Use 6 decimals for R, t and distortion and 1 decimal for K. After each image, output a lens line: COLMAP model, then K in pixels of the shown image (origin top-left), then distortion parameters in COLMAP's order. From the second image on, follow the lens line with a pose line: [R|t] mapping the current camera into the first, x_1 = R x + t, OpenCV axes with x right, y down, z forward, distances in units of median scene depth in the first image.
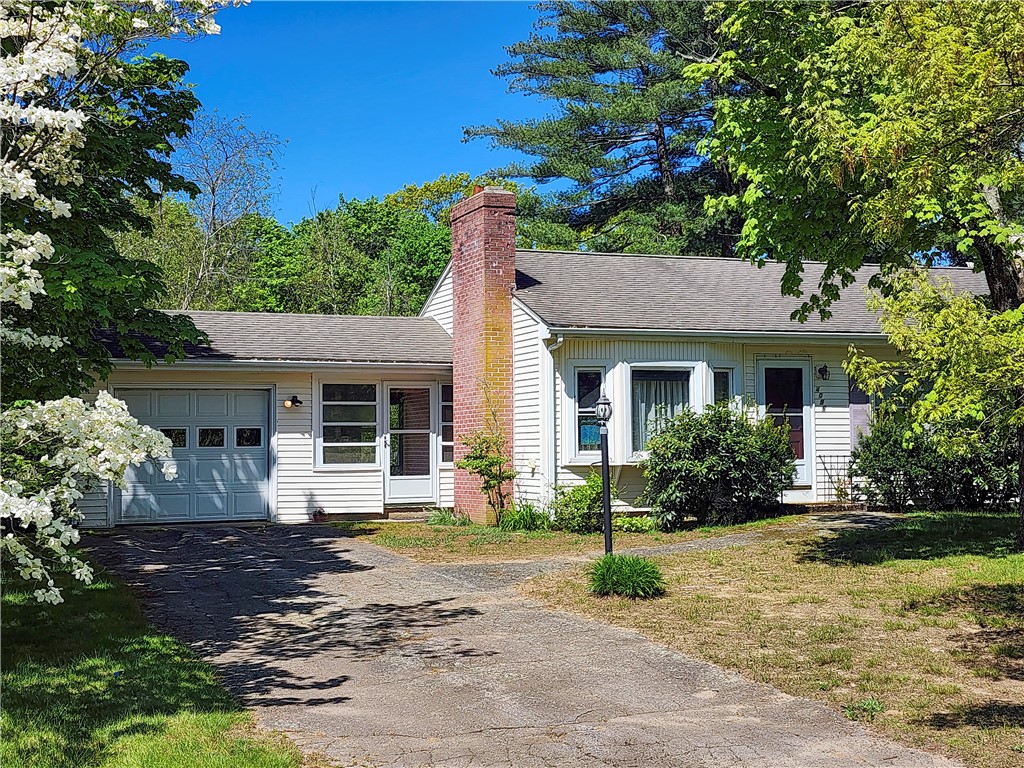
lens RADIAL K [[1677.8, 0, 512.0], [0, 1677.8, 384.0], [0, 0, 1]] dist [-0.010449, -0.030279]
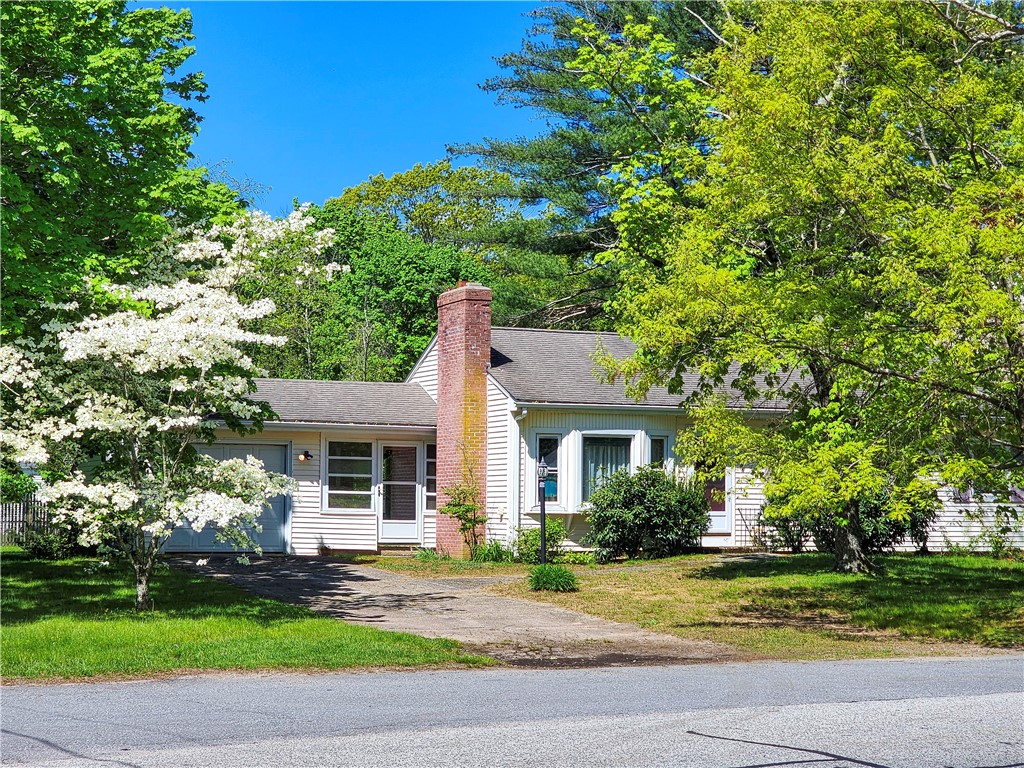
lens RADIAL K [[2071.9, 0, 512.0], [0, 2071.9, 384.0], [0, 0, 1]] dist [-0.859467, 0.080074]
pose [[0.999780, 0.019835, 0.006787, 0.007886], [-0.019684, 0.999572, -0.021642, -0.012569], [-0.007214, 0.021503, 0.999743, -0.495769]]
